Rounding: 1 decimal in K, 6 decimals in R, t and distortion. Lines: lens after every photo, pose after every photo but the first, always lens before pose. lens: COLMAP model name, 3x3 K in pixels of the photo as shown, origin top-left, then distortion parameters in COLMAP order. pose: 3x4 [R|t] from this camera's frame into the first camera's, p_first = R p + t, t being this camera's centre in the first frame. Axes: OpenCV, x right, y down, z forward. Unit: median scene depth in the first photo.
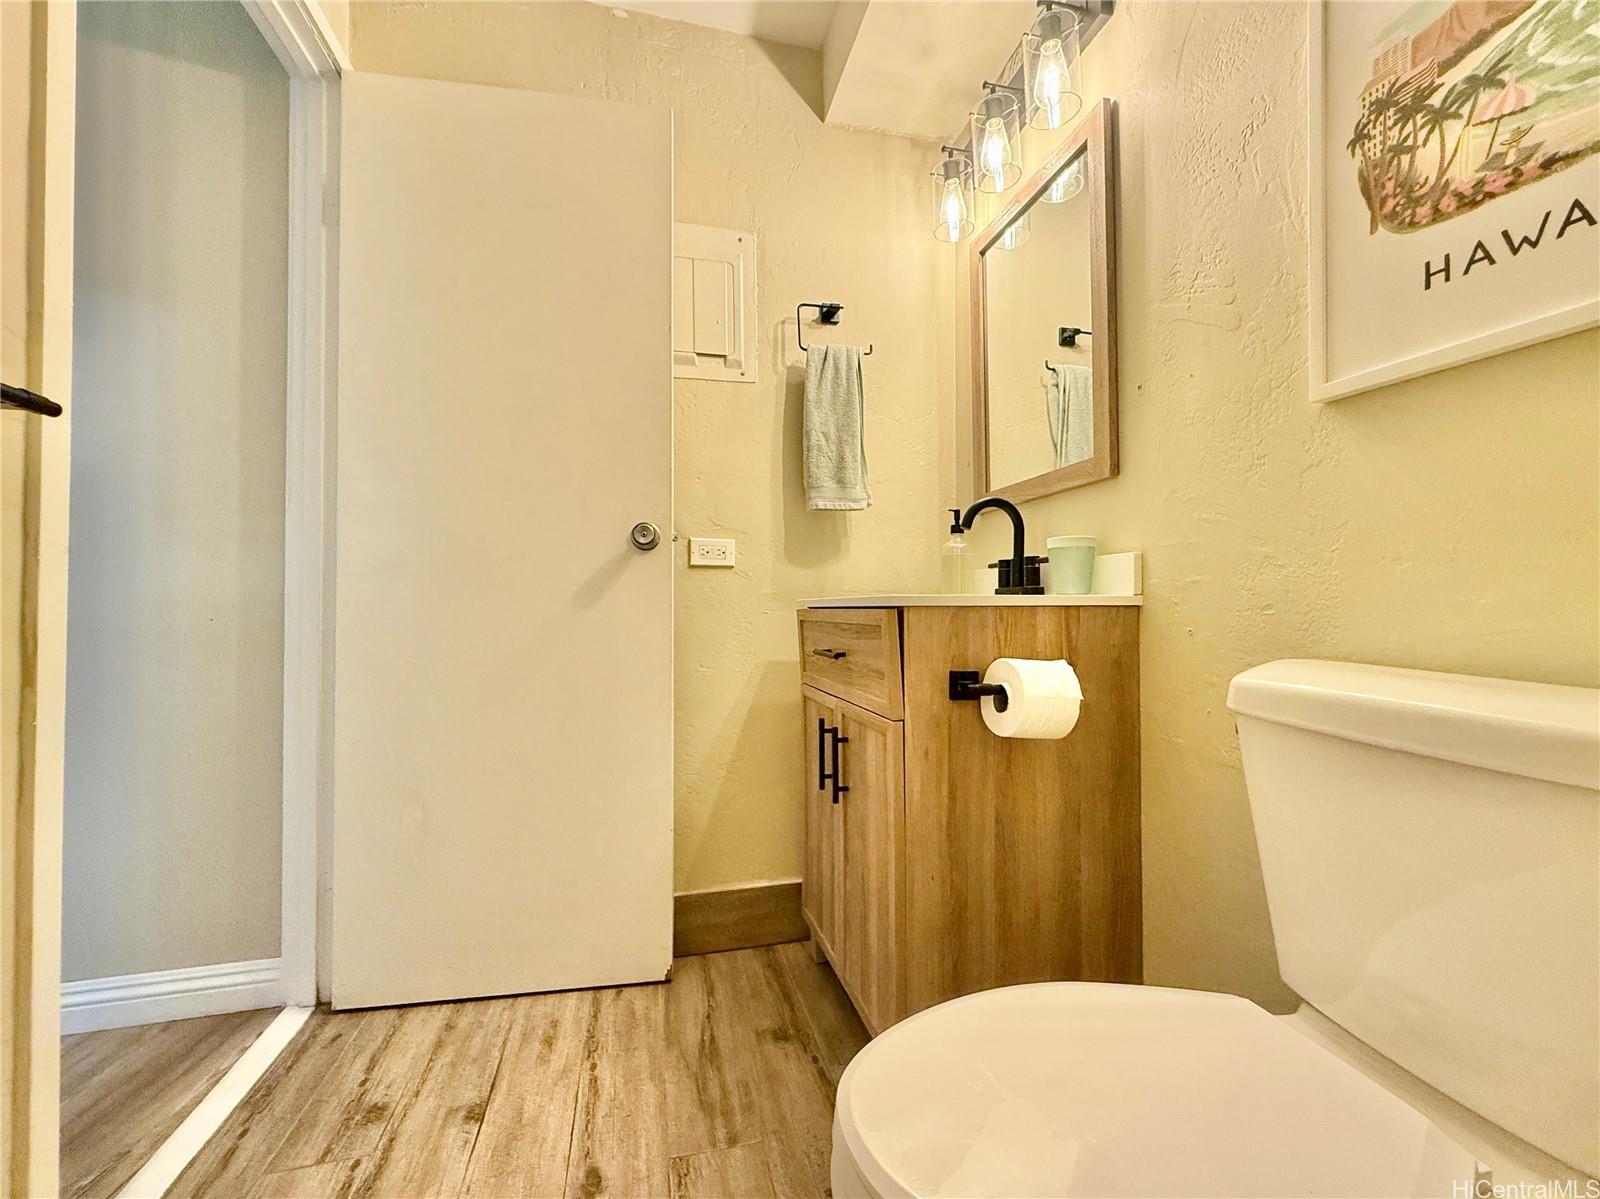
lens RADIAL K [[640.2, 0, 800.0], [0, 640.2, 599.5], [0, 0, 1]] dist [-0.000145, -0.000291]
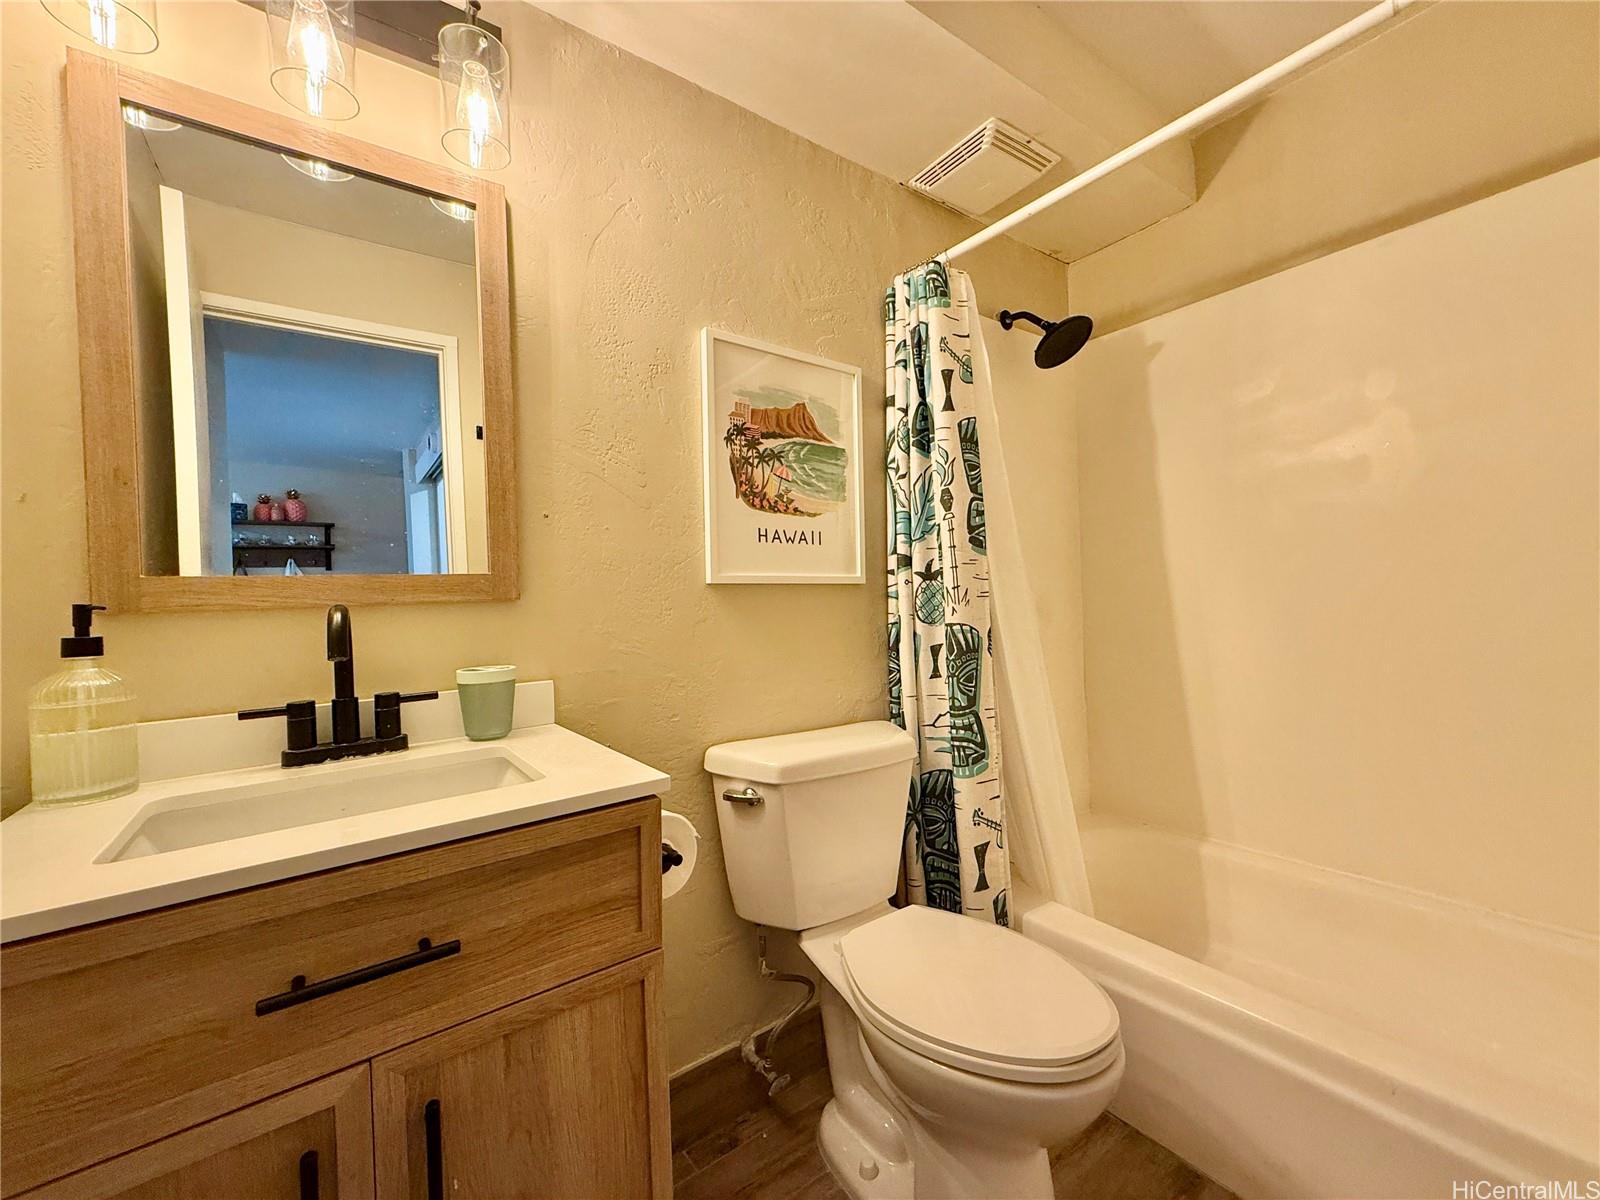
lens RADIAL K [[640.2, 0, 800.0], [0, 640.2, 600.0], [0, 0, 1]] dist [-0.000145, -0.000291]
pose [[-0.373528, 0.011799, 0.927544, -0.885197], [0.028810, 0.999584, -0.001114, -0.301213], [-0.927171, 0.026307, -0.373713, 1.624787]]
